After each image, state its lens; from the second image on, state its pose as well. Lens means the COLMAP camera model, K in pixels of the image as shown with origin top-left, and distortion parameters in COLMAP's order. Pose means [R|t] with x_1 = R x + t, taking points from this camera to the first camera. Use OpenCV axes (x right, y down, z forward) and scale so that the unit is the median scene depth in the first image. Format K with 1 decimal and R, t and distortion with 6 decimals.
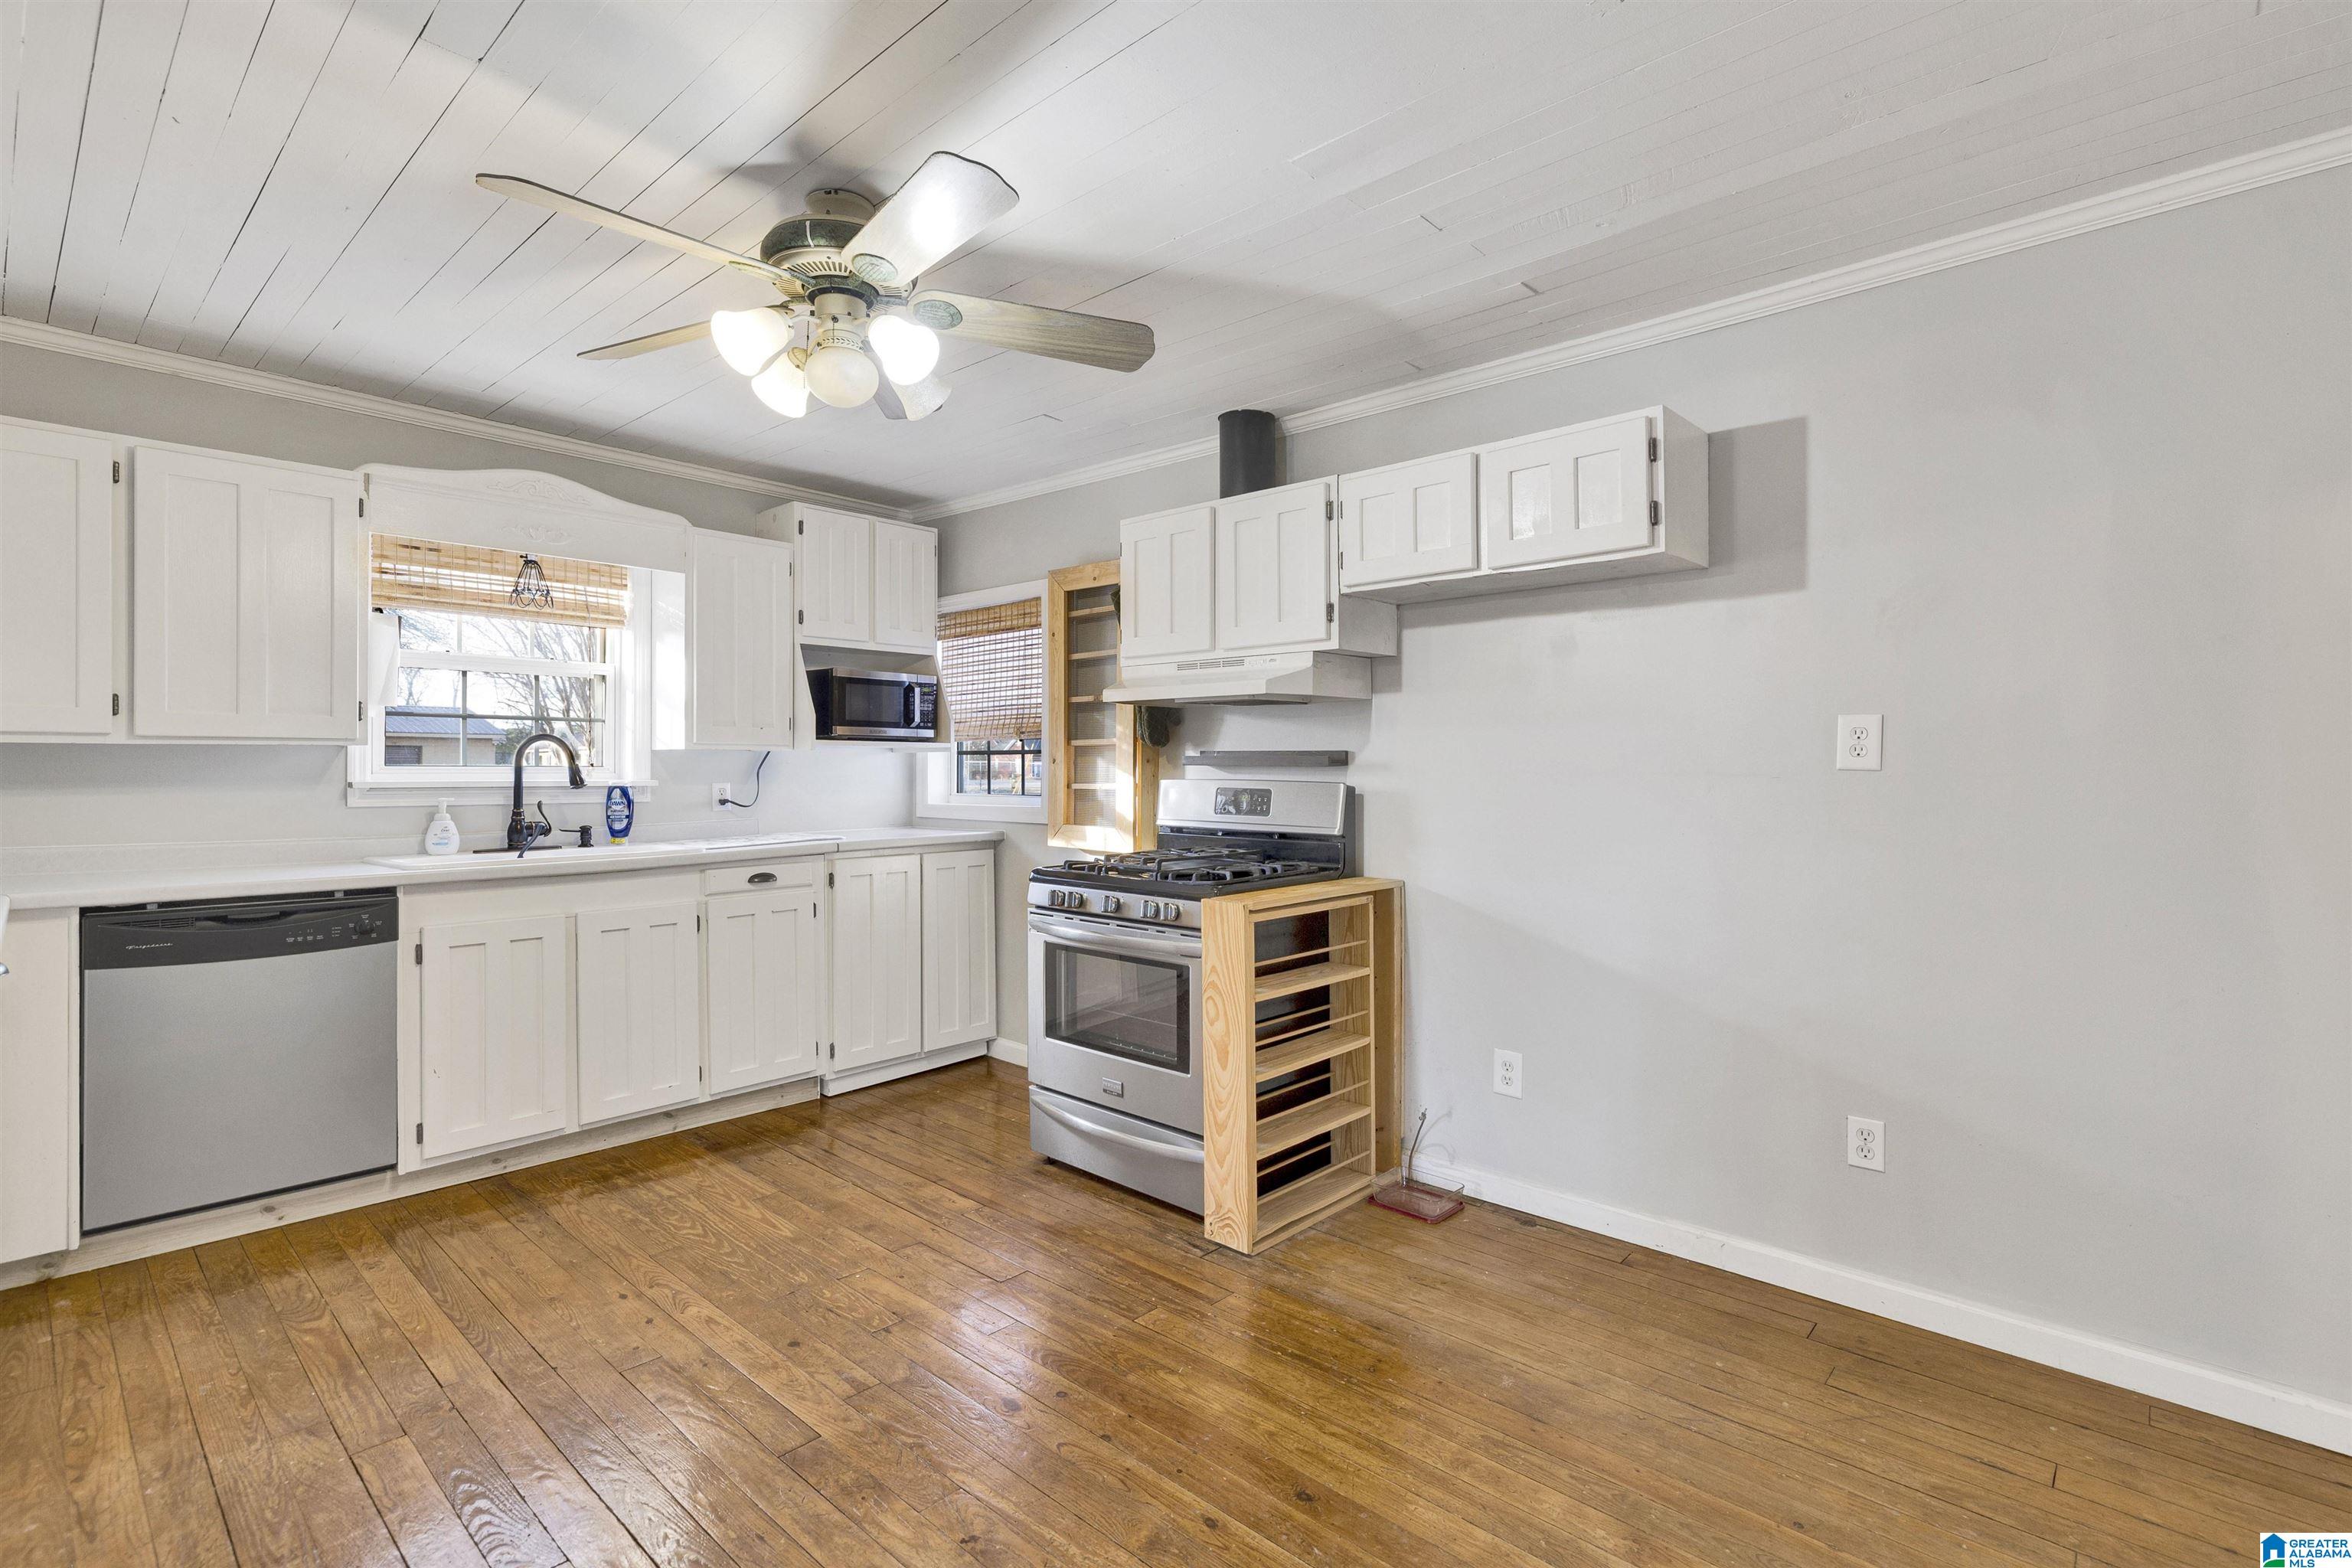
lens RADIAL K [[1066.3, 0, 1174.6], [0, 1066.3, 774.2], [0, 0, 1]] dist [-0.000261, 0.000209]
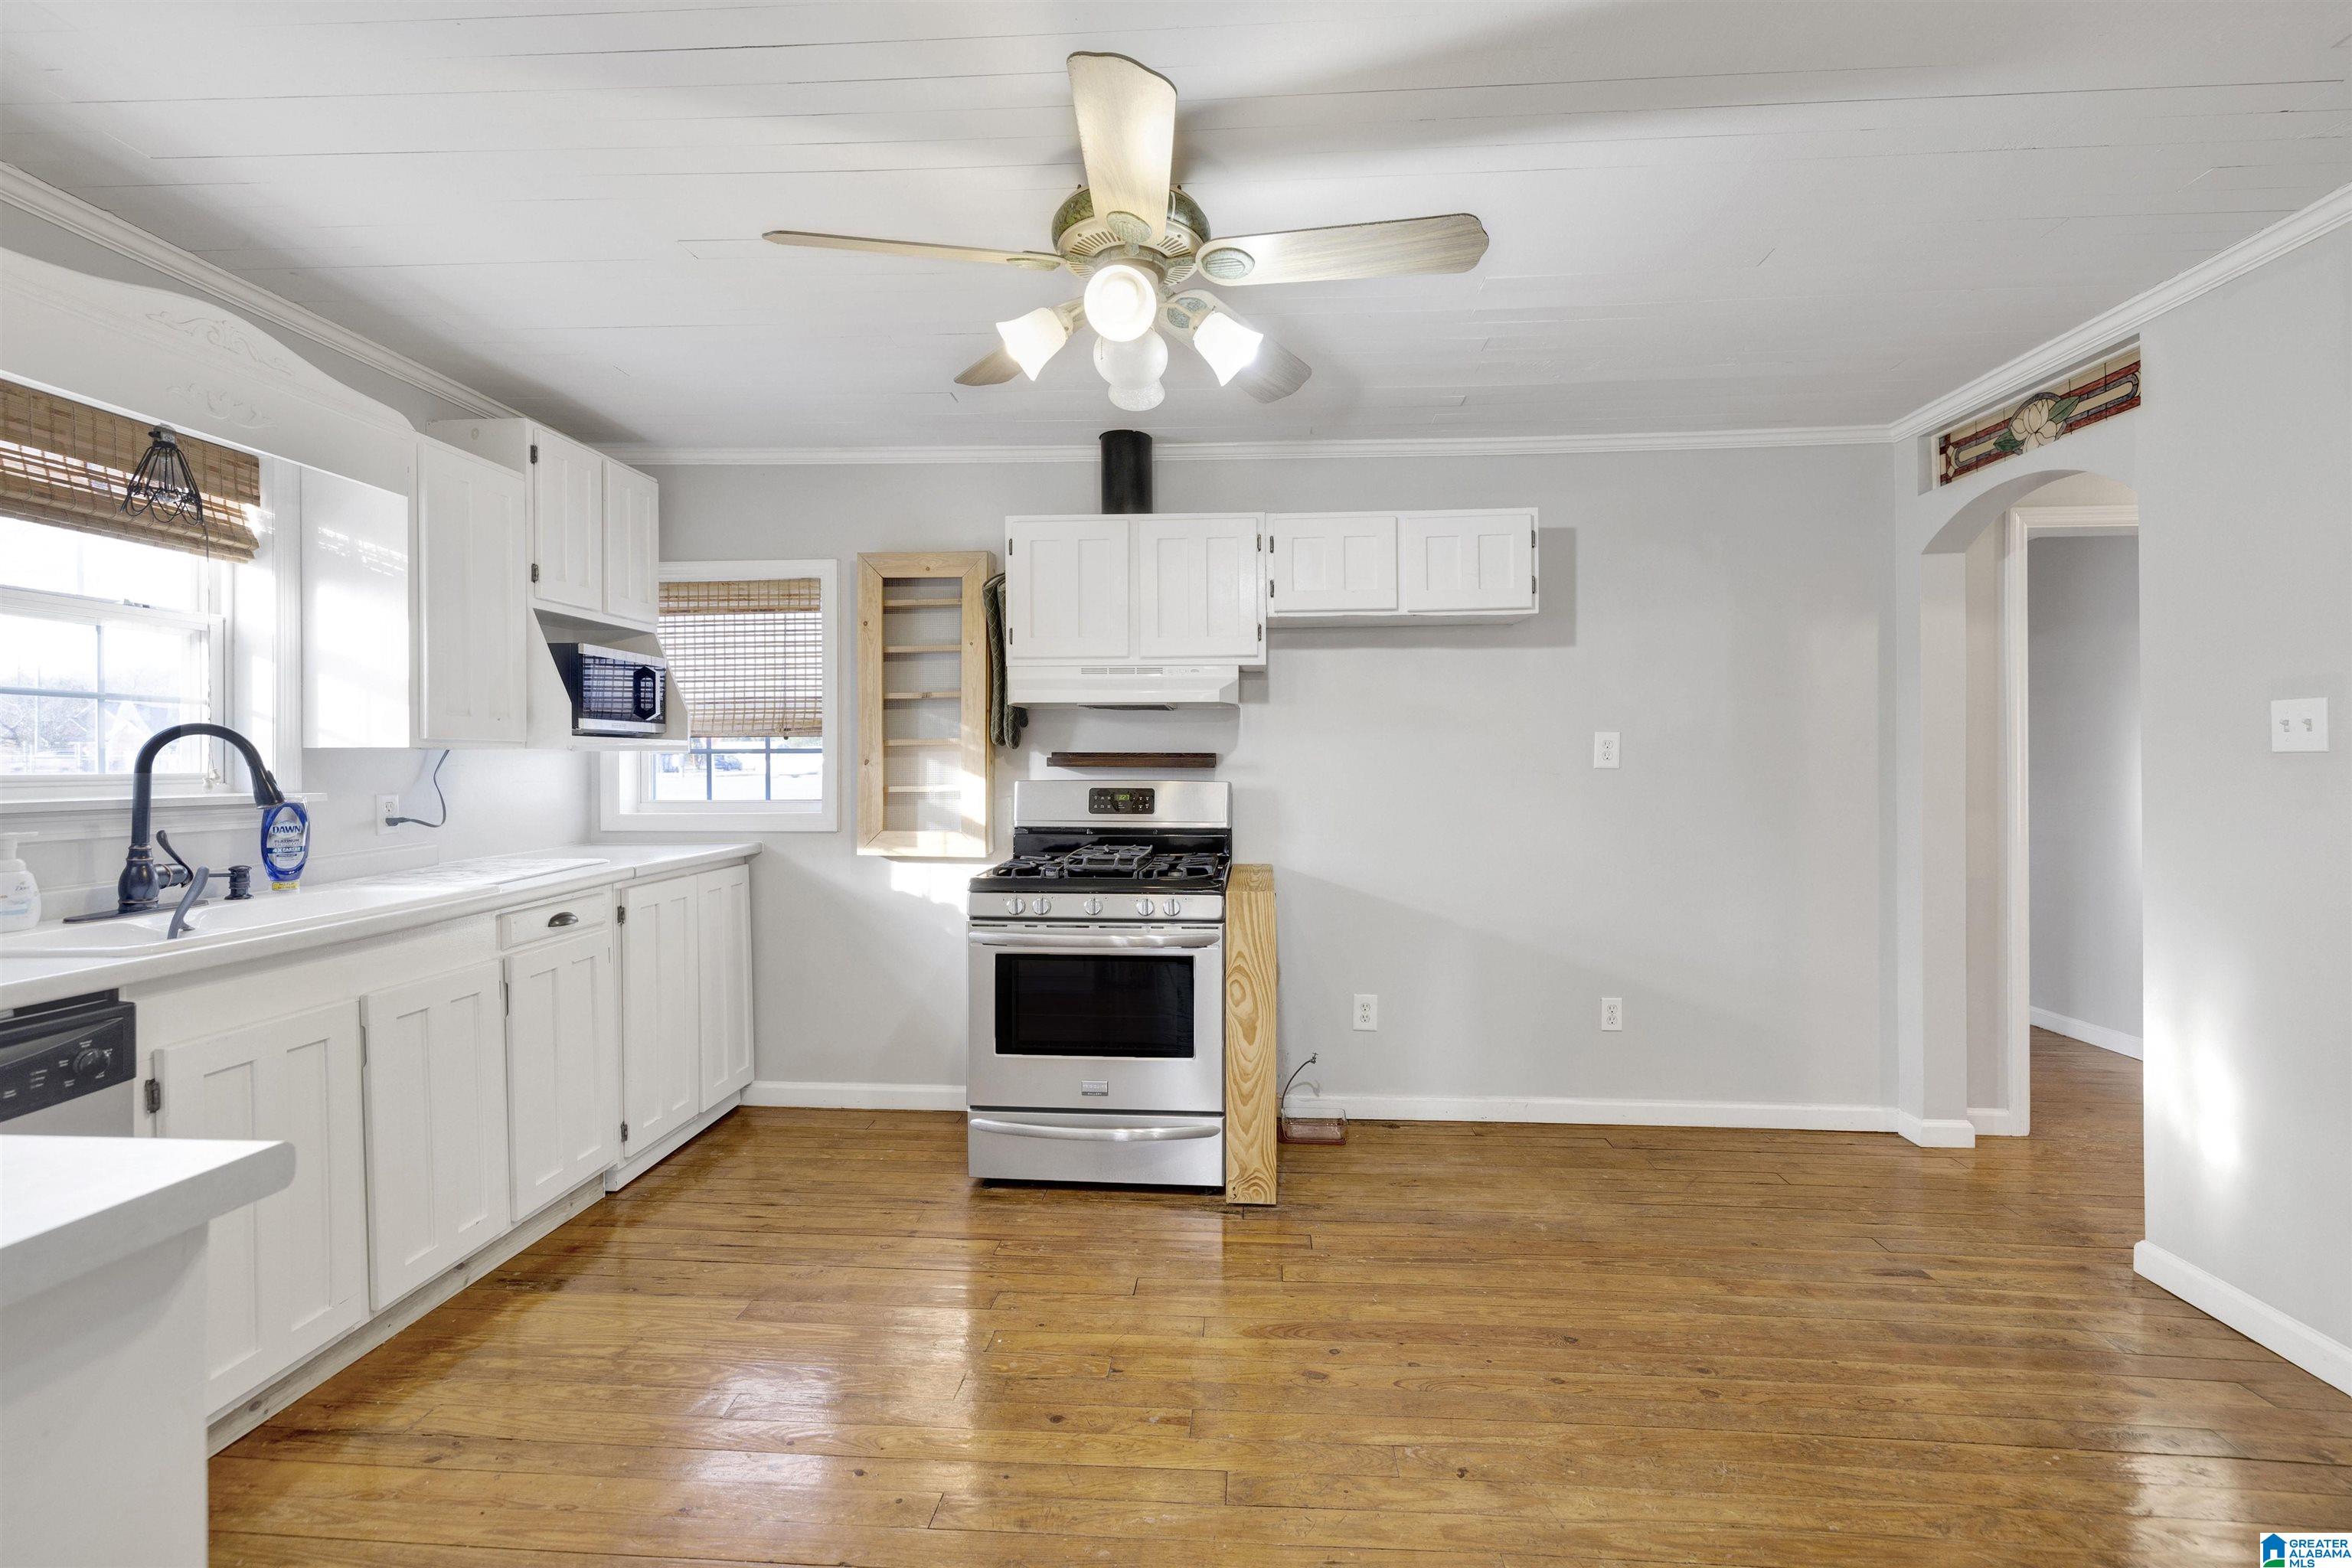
lens RADIAL K [[1029.4, 0, 1177.6], [0, 1029.4, 768.0], [0, 0, 1]] dist [0.000133, 0.000150]
pose [[0.781074, -0.007196, 0.624398, -0.515319], [0.006339, 0.999973, 0.003595, -0.009806], [-0.624407, 0.001150, 0.781098, 0.164504]]
